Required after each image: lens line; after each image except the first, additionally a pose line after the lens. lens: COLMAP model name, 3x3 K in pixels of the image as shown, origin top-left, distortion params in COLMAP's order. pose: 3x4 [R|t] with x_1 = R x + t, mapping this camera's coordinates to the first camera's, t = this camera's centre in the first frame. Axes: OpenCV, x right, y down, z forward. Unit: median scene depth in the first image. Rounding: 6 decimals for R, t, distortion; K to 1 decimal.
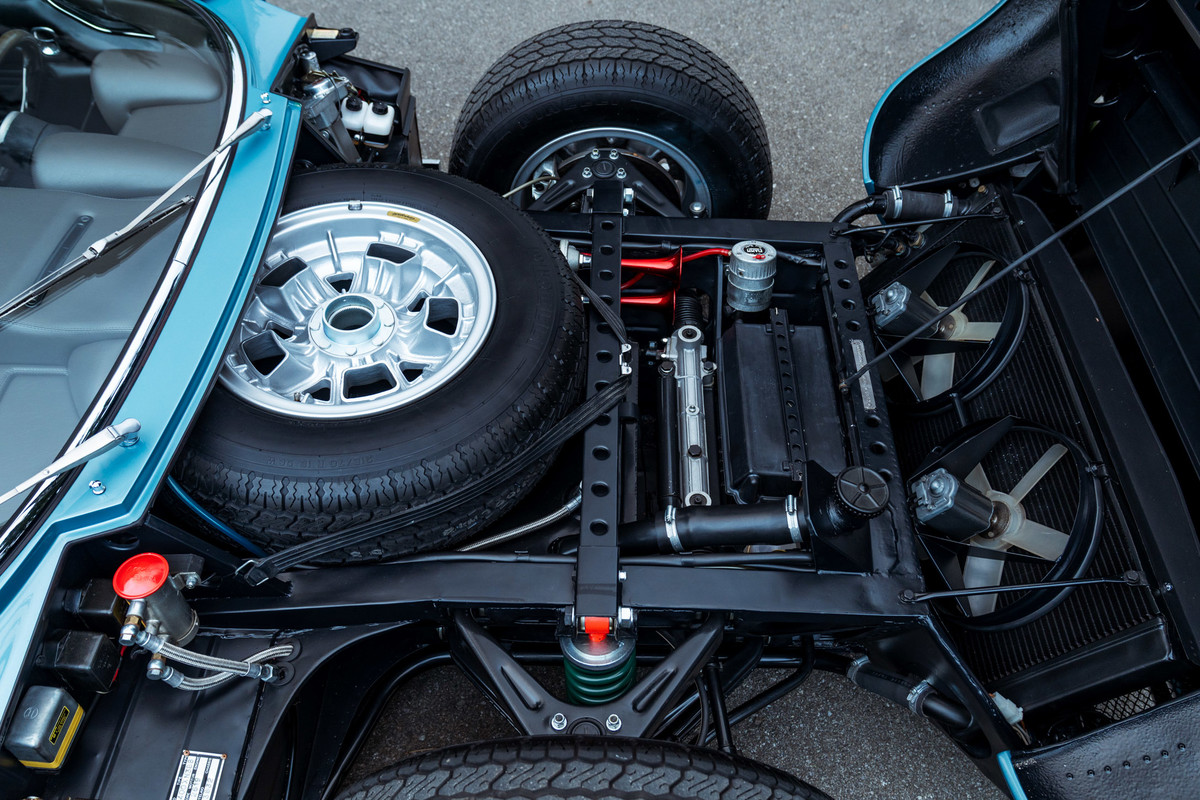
lens RADIAL K [[978.3, 0, 602.6], [0, 978.3, 376.6], [0, 0, 1]] dist [-0.009710, -0.008898]
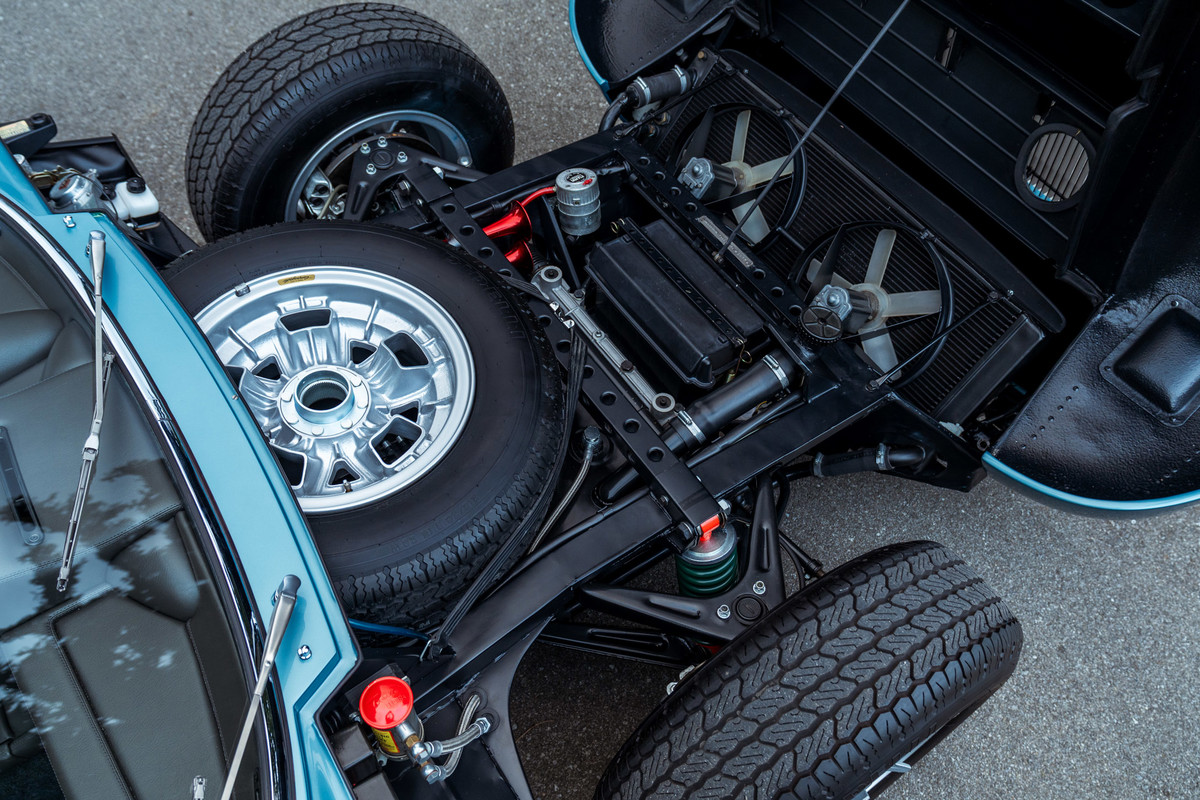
lens RADIAL K [[994.4, 0, 600.0], [0, 994.4, 400.0], [0, 0, 1]] dist [-0.006074, 0.005419]
pose [[0.806841, -0.454760, 0.377096, -0.360359], [0.408320, 0.890581, 0.200352, -0.123933], [-0.426947, -0.007676, 0.904244, -0.006651]]
